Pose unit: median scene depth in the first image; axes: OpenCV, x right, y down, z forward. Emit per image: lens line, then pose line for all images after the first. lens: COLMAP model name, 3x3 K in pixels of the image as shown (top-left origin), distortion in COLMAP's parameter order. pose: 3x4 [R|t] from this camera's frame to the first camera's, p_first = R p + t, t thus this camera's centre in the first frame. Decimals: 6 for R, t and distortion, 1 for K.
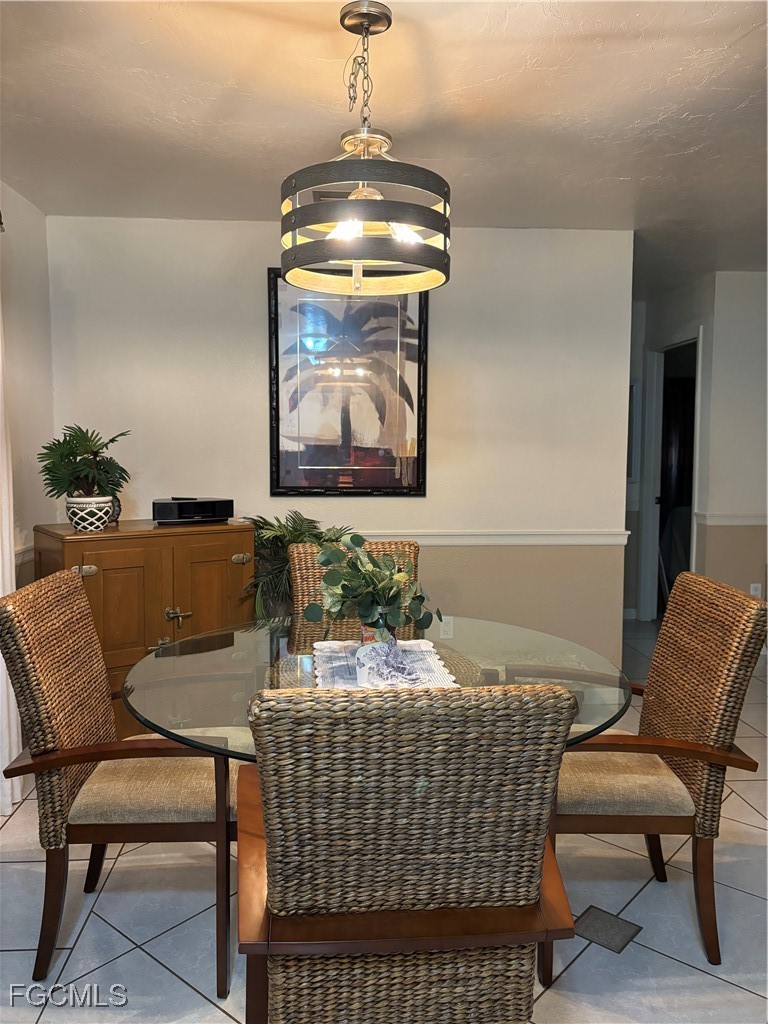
lens RADIAL K [[699.3, 0, 383.5], [0, 699.3, 517.3], [0, 0, 1]] dist [0.074155, 0.000159]
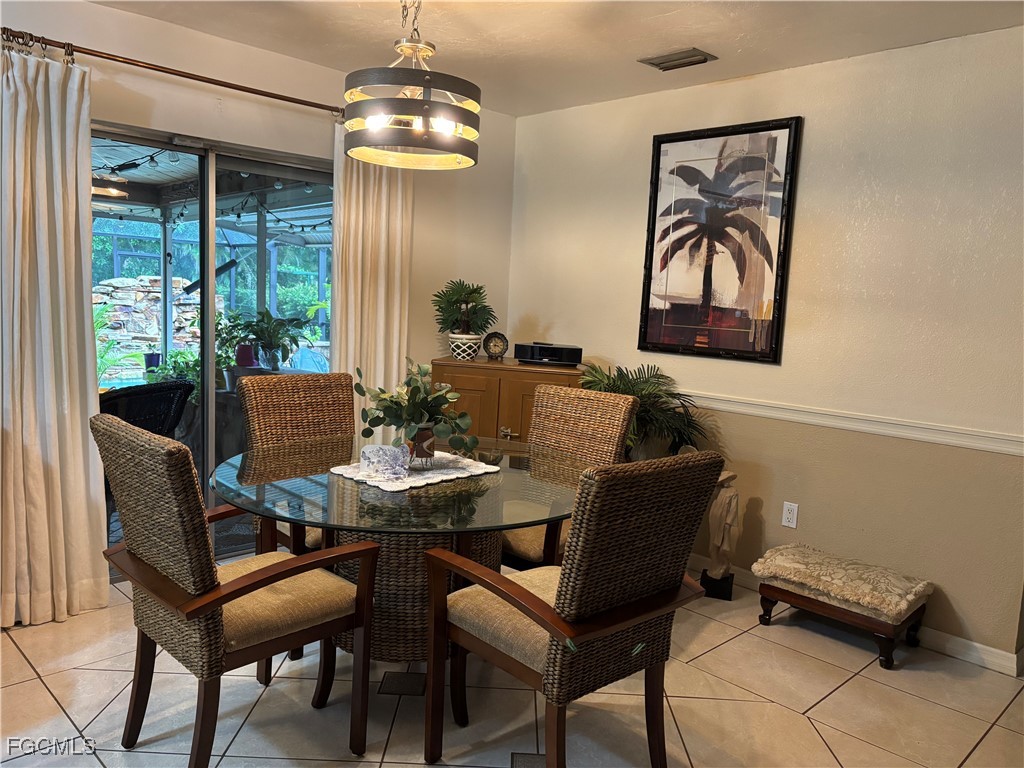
lens RADIAL K [[774.8, 0, 505.2], [0, 774.8, 388.9], [0, 0, 1]] dist [0.058174, -0.027119]
pose [[0.681852, 0.115039, -0.722388, 0.563976], [-0.117183, 0.991980, 0.047364, -0.004413], [0.722043, 0.052356, 0.689864, 0.047026]]
